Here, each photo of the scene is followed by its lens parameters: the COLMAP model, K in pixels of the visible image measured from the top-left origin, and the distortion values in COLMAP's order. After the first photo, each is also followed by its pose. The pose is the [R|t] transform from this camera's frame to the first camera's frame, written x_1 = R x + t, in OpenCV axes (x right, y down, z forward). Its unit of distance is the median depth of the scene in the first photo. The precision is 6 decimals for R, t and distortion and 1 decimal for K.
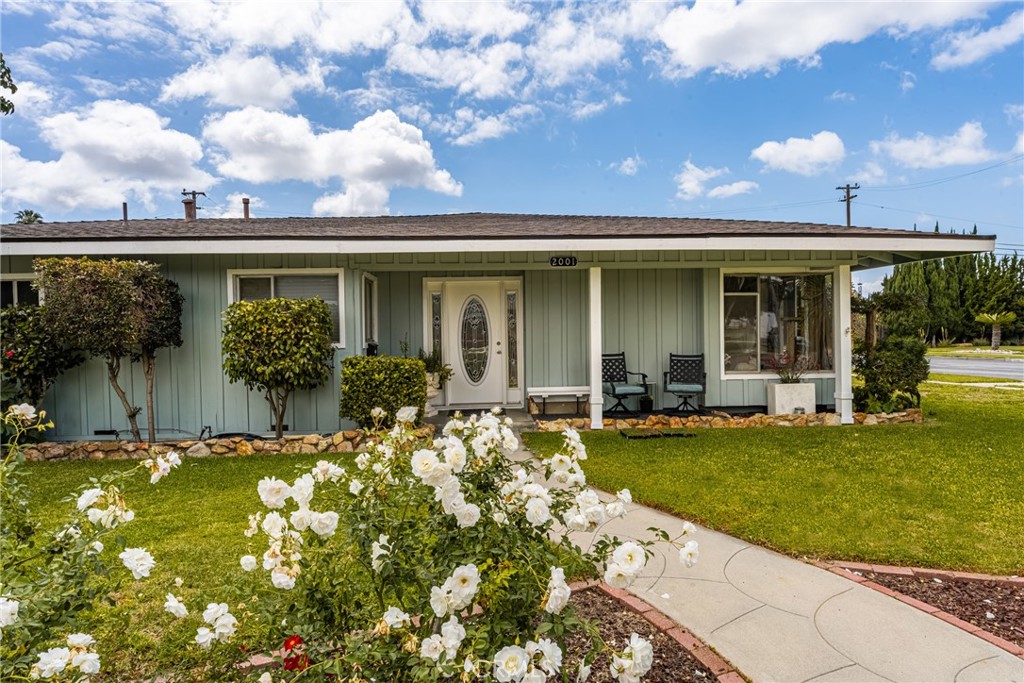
lens RADIAL K [[614.4, 0, 512.0], [0, 614.4, 341.5], [0, 0, 1]] dist [0.001336, -0.000107]
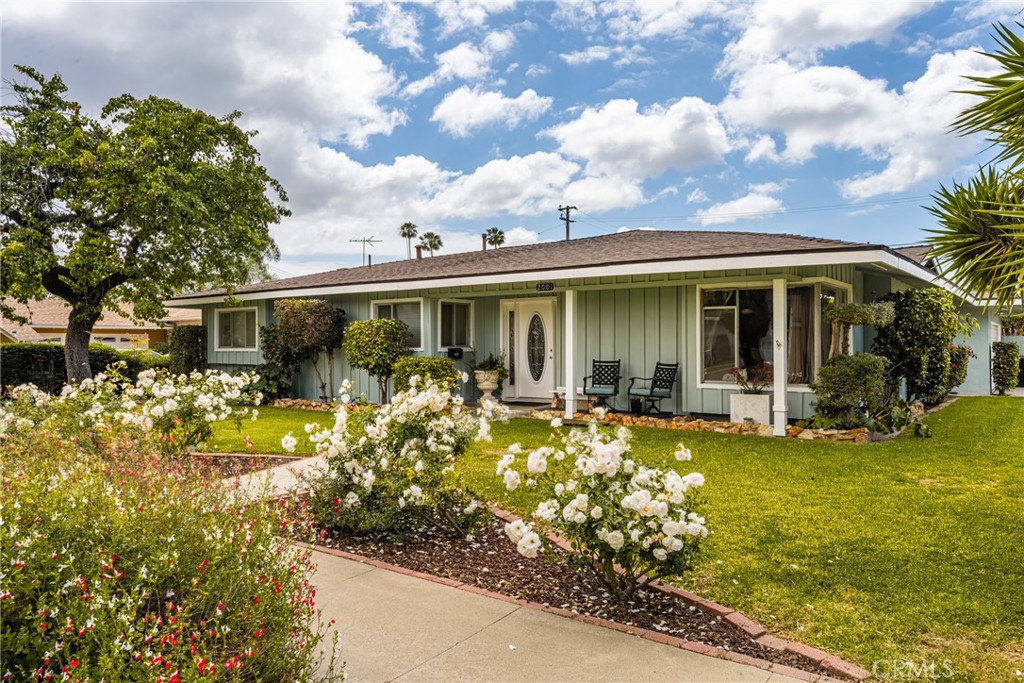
lens RADIAL K [[746.0, 0, 512.0], [0, 746.0, 341.5], [0, 0, 1]] dist [-0.005519, -0.003703]
pose [[0.759500, 0.011939, -0.650397, 0.949986], [-0.017781, 0.999839, -0.002409, -0.010355], [0.650264, 0.013395, 0.759590, -0.209197]]
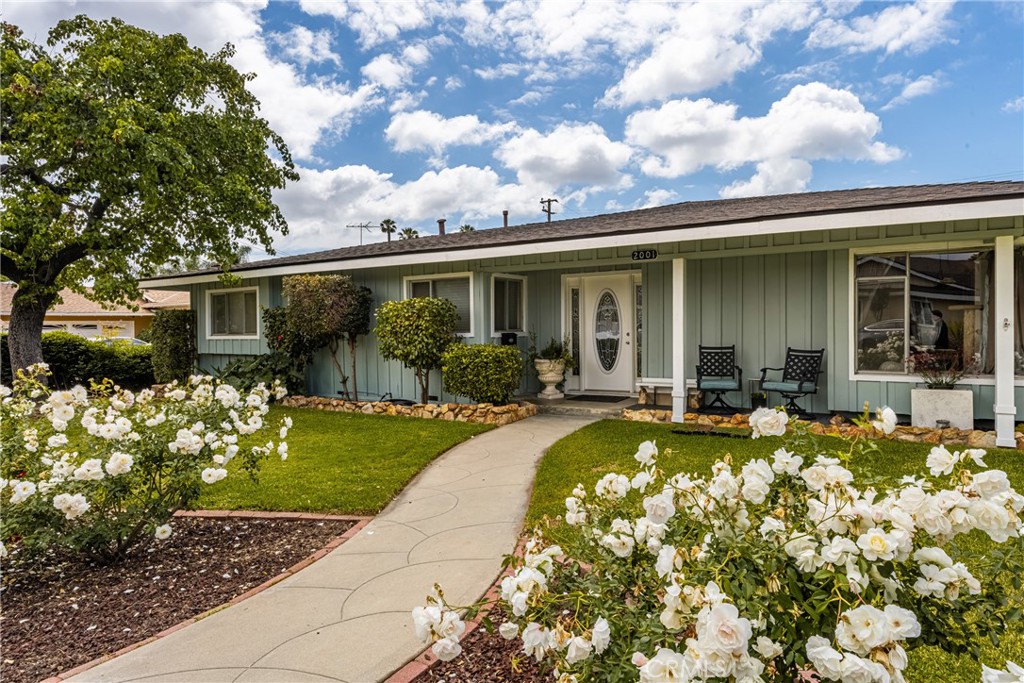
lens RADIAL K [[616.9, 0, 534.2], [0, 616.9, 327.5], [0, 0, 1]] dist [0.002744, 0.002261]
pose [[0.825300, 0.006172, -0.564660, 0.463611], [-0.006456, 0.999978, 0.001495, -0.009250], [0.564657, 0.002411, 0.825322, 0.047218]]
